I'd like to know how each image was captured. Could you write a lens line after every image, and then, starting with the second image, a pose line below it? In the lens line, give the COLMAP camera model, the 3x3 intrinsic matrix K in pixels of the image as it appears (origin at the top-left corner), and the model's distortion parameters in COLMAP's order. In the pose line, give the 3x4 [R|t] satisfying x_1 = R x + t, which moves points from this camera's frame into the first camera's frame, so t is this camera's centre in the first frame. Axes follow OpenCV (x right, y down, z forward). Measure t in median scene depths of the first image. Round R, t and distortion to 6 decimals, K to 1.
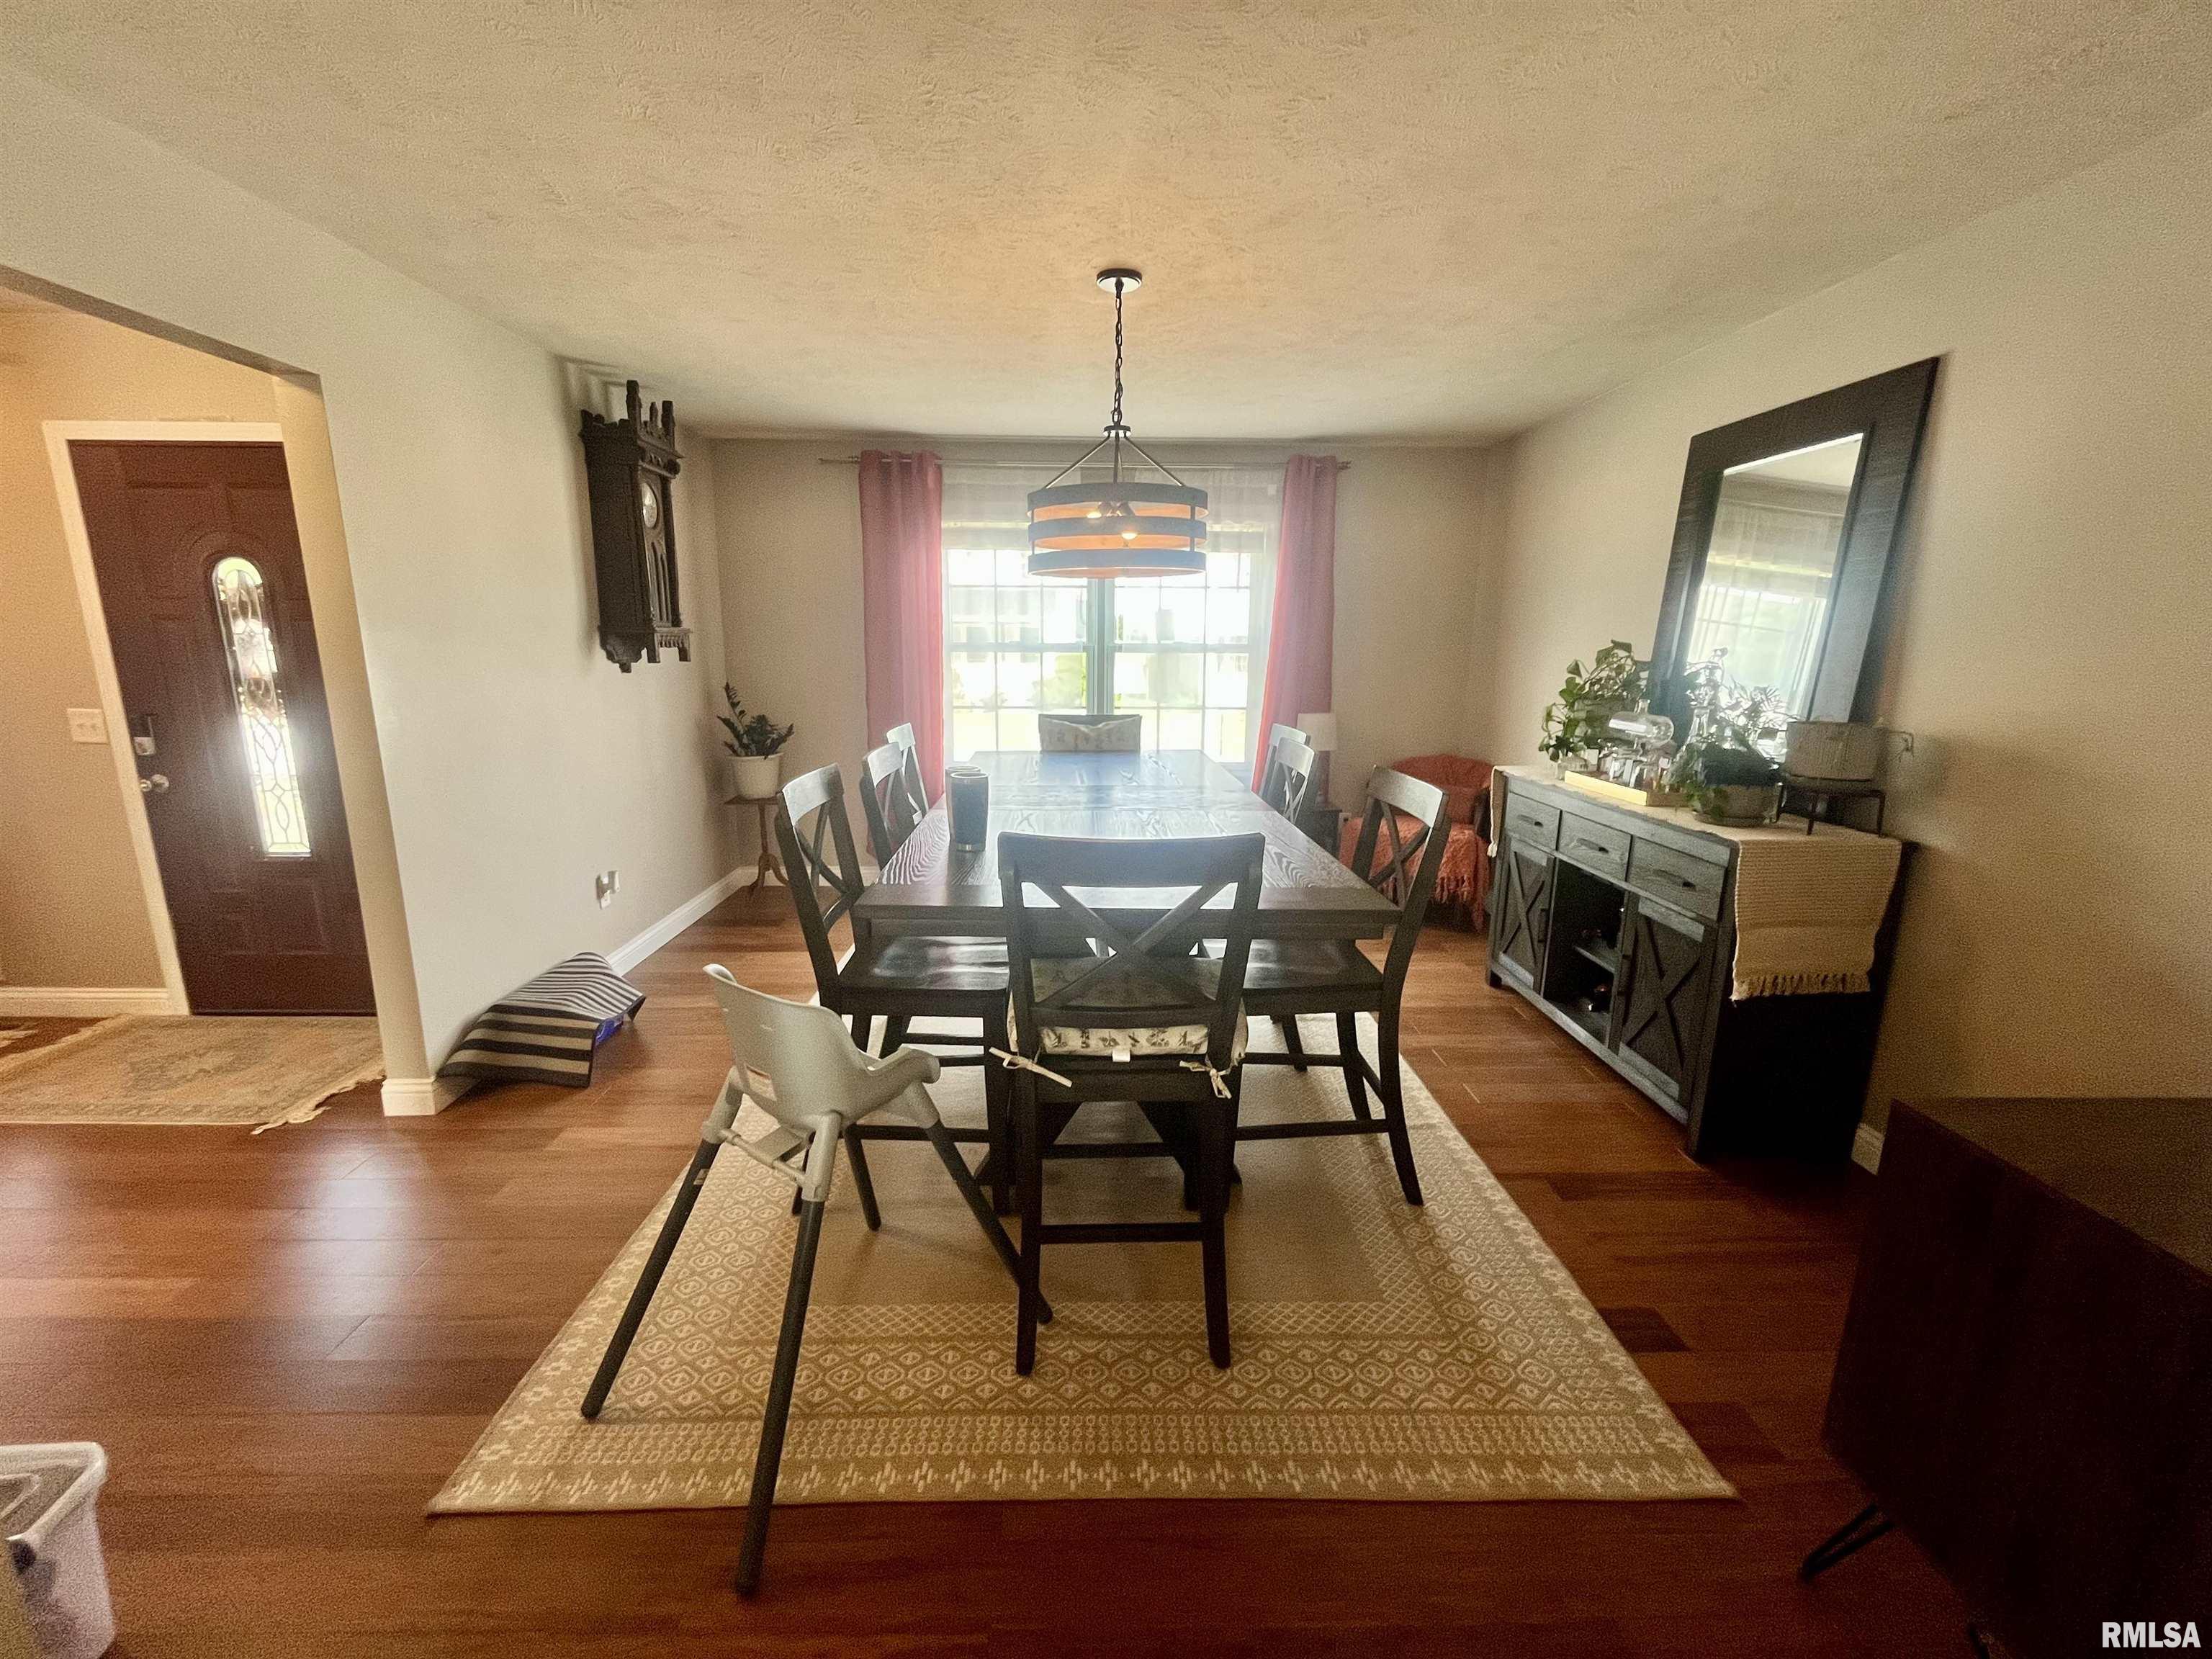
lens RADIAL K [[893.8, 0, 1099.9], [0, 893.8, 832.0], [0, 0, 1]] dist [-0.001164, -0.000123]
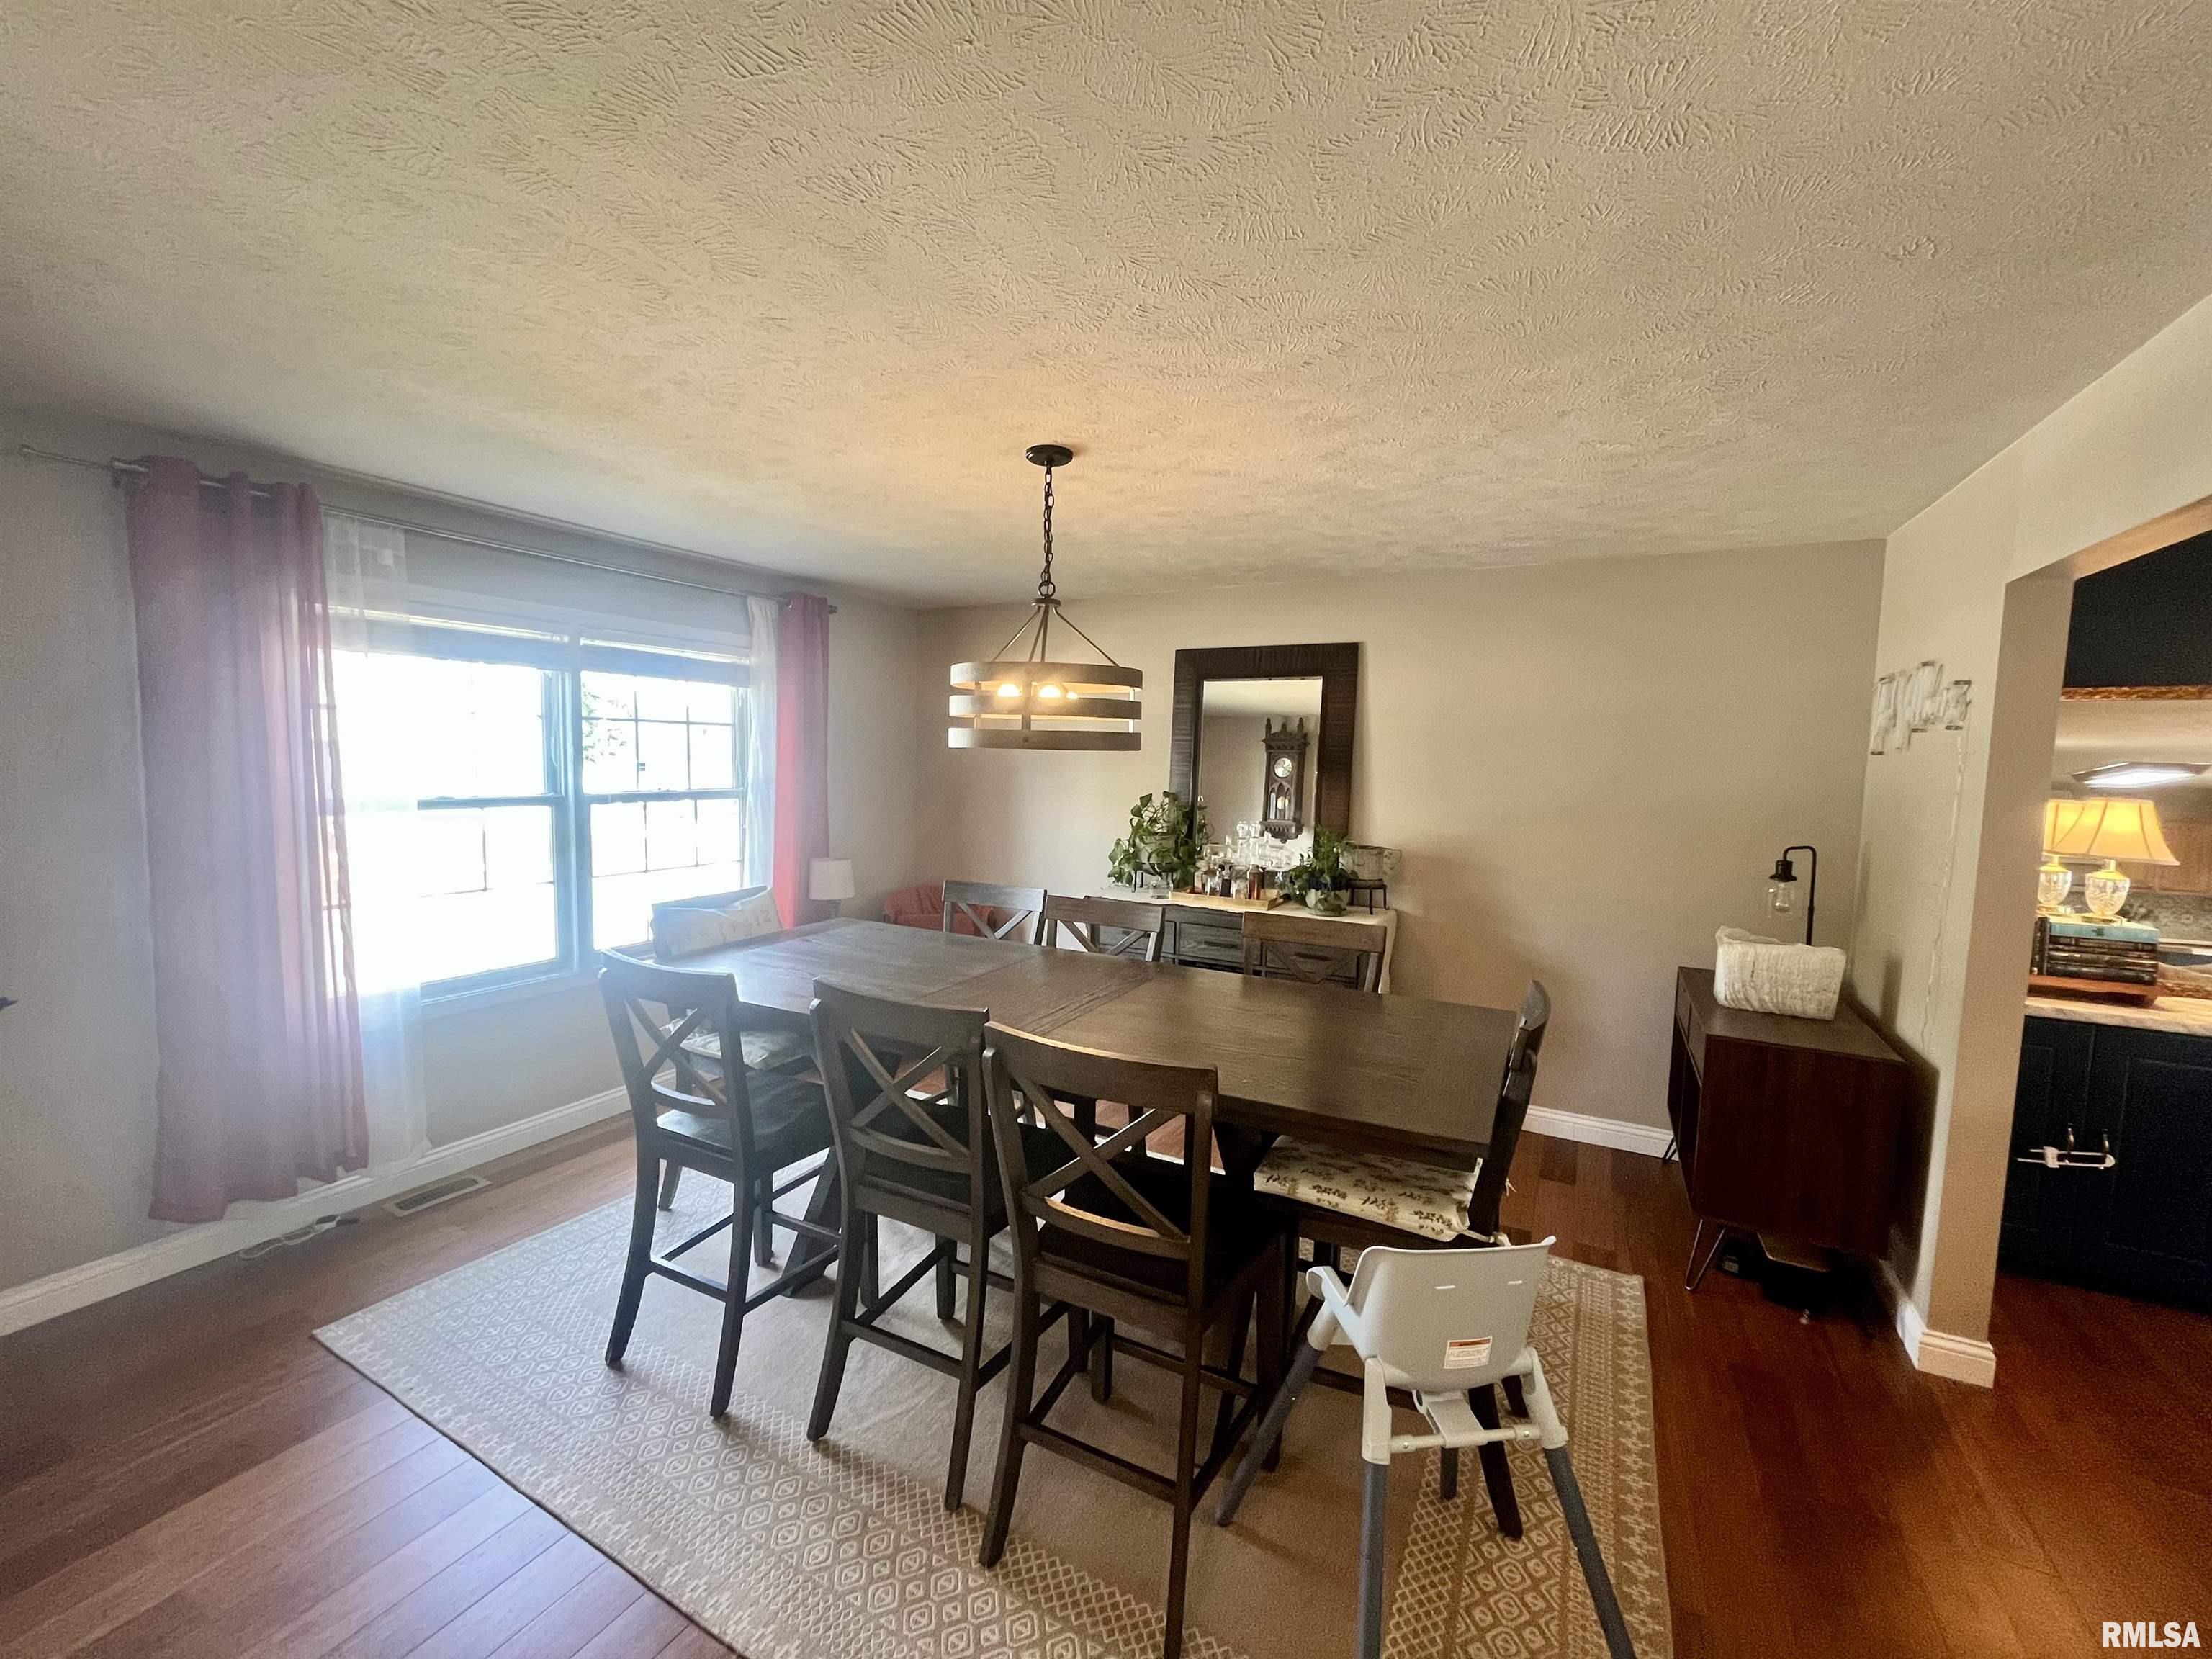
lens RADIAL K [[893.8, 0, 1104.9], [0, 893.8, 836.1], [0, 0, 1]] dist [-0.001164, -0.000123]
pose [[0.496599, -0.078936, 0.864383, -0.709504], [0.164140, 0.986428, -0.004219, -0.175202], [-0.852319, 0.143975, 0.502815, 0.457172]]
